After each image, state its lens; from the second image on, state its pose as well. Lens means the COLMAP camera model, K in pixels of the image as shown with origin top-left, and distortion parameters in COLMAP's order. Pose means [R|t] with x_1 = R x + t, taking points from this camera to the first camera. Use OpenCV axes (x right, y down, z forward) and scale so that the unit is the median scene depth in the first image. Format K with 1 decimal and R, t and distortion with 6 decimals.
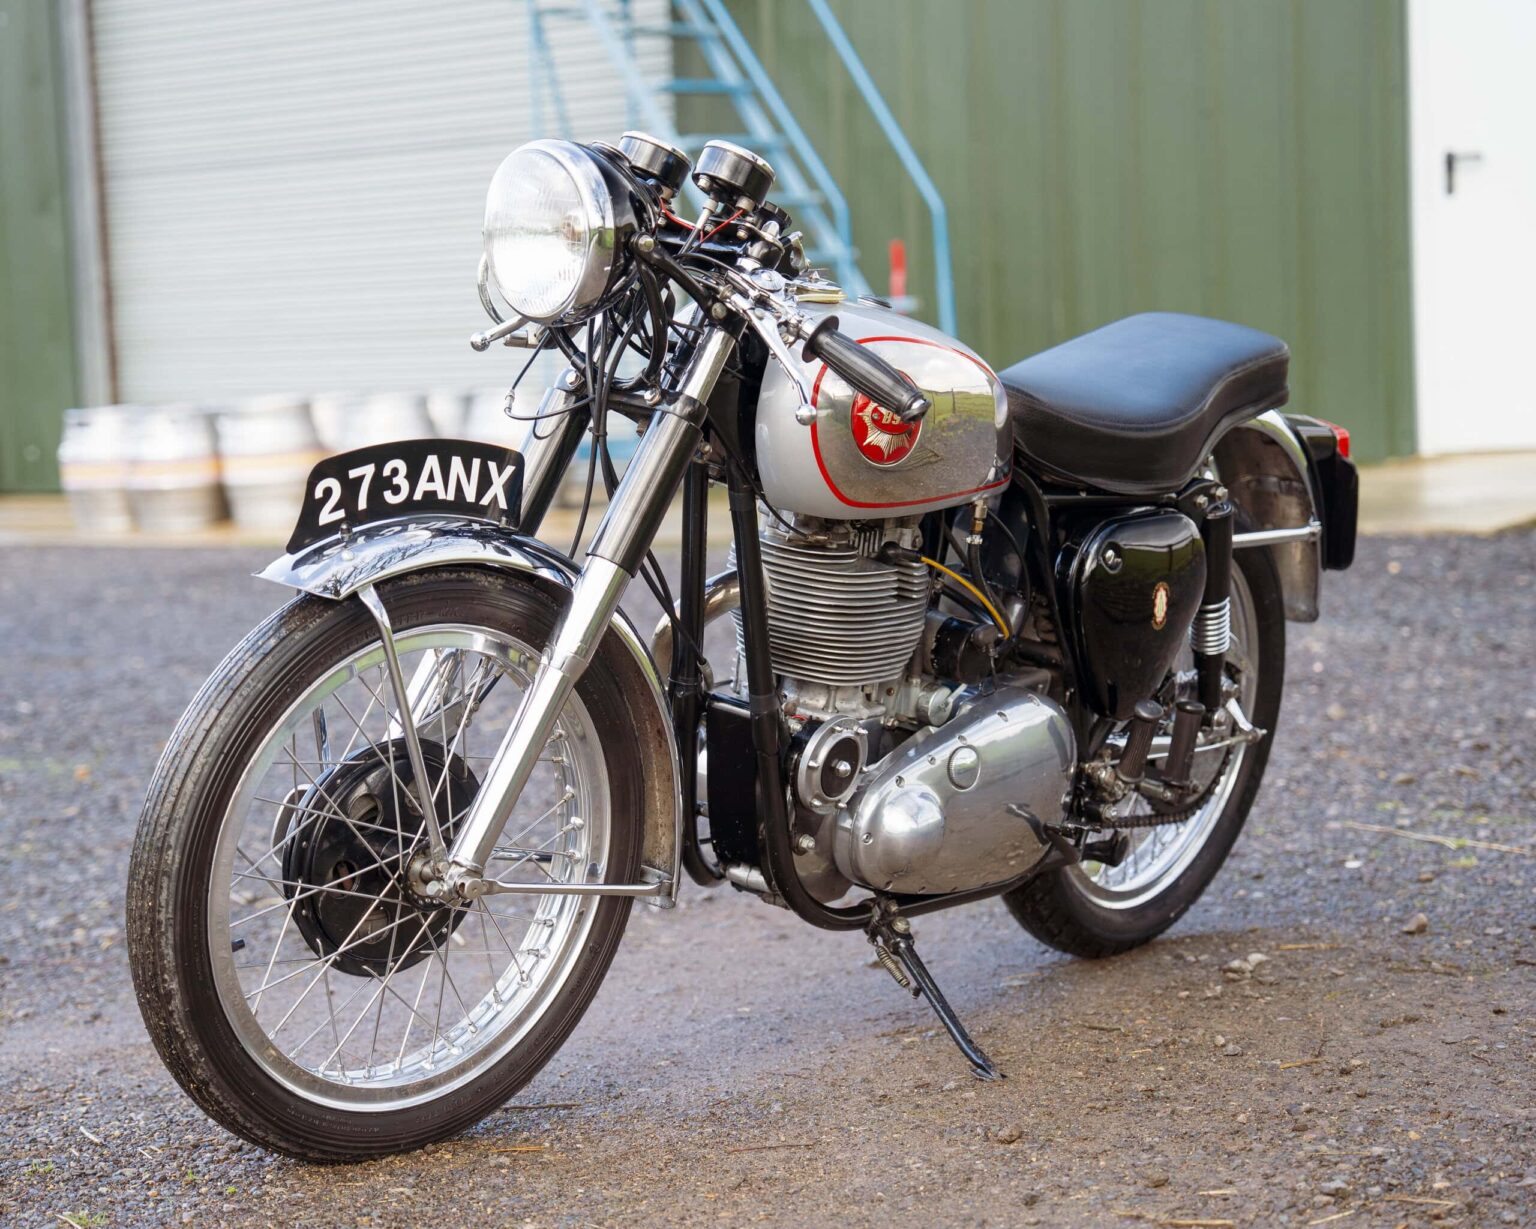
lens RADIAL K [[2366.9, 0, 767.3], [0, 2366.9, 647.1], [0, 0, 1]] dist [0.112835, -0.052066]
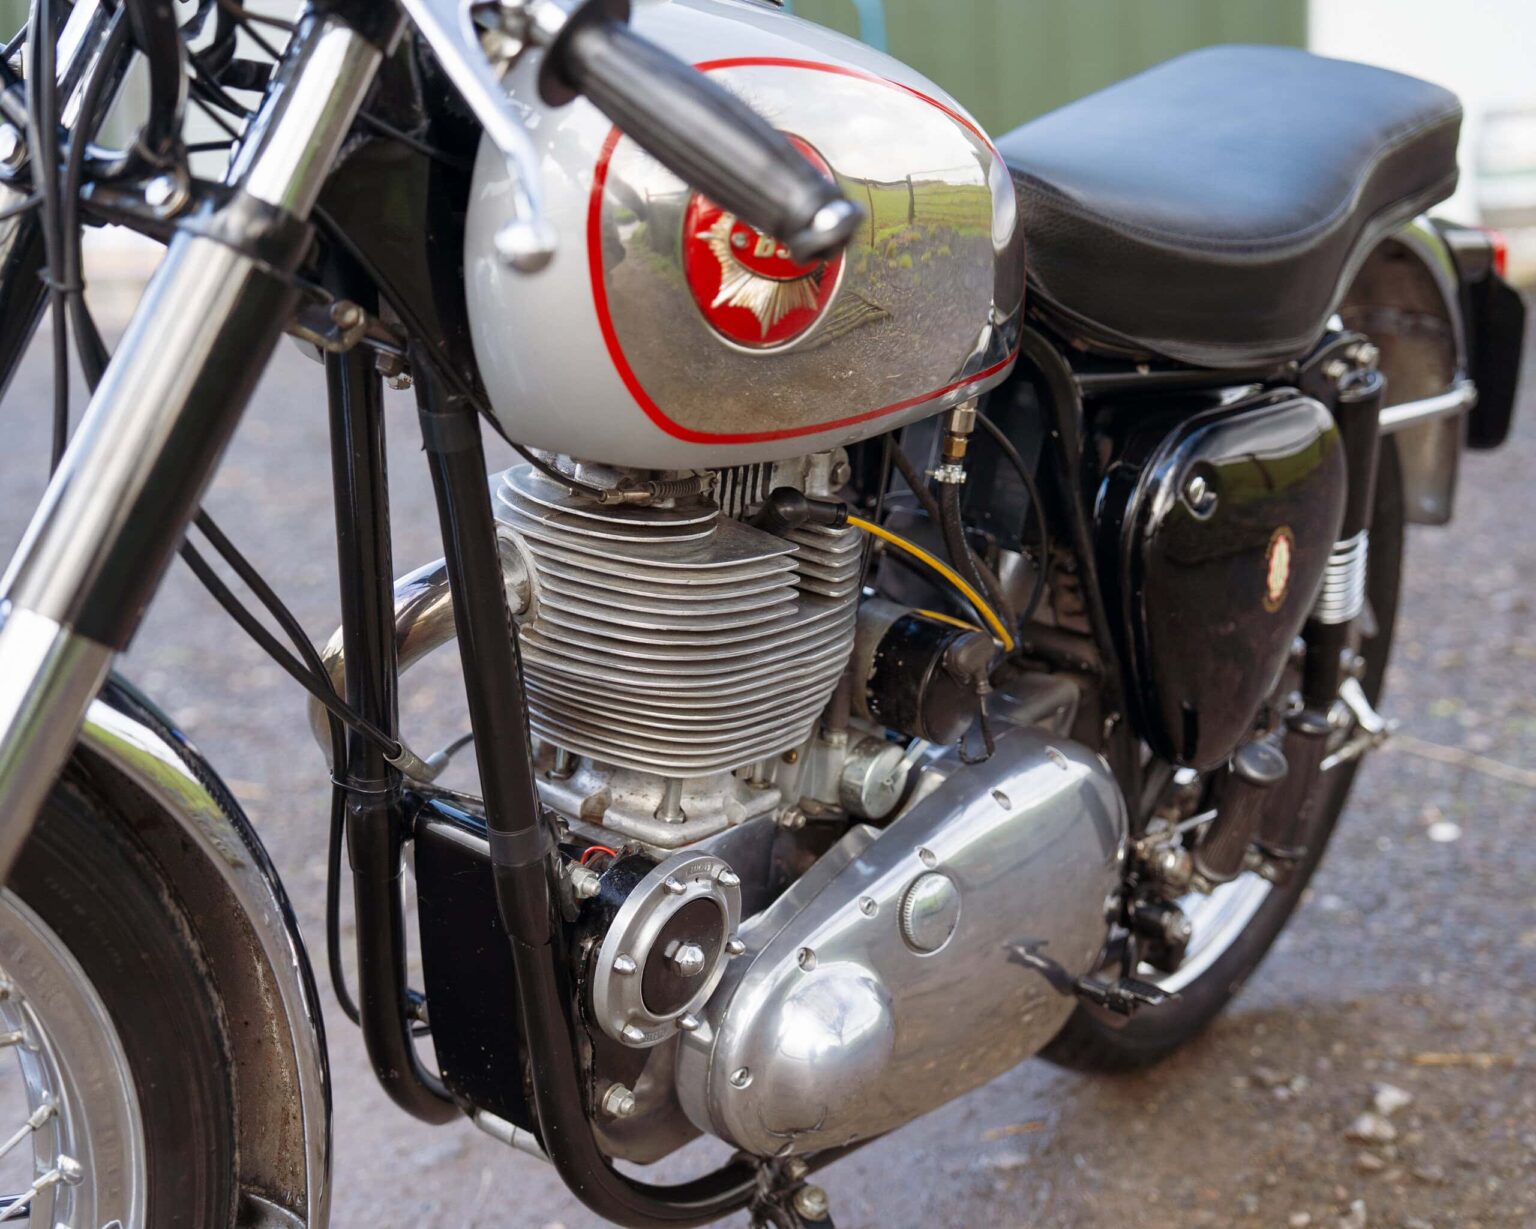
lens RADIAL K [[2366.9, 0, 767.3], [0, 2366.9, 647.1], [0, 0, 1]] dist [0.112835, -0.052066]
pose [[0.999626, -0.007991, 0.026136, 0.034142], [0.005677, 0.996153, 0.087443, -0.053461], [-0.026735, -0.087262, 0.995827, 0.489163]]
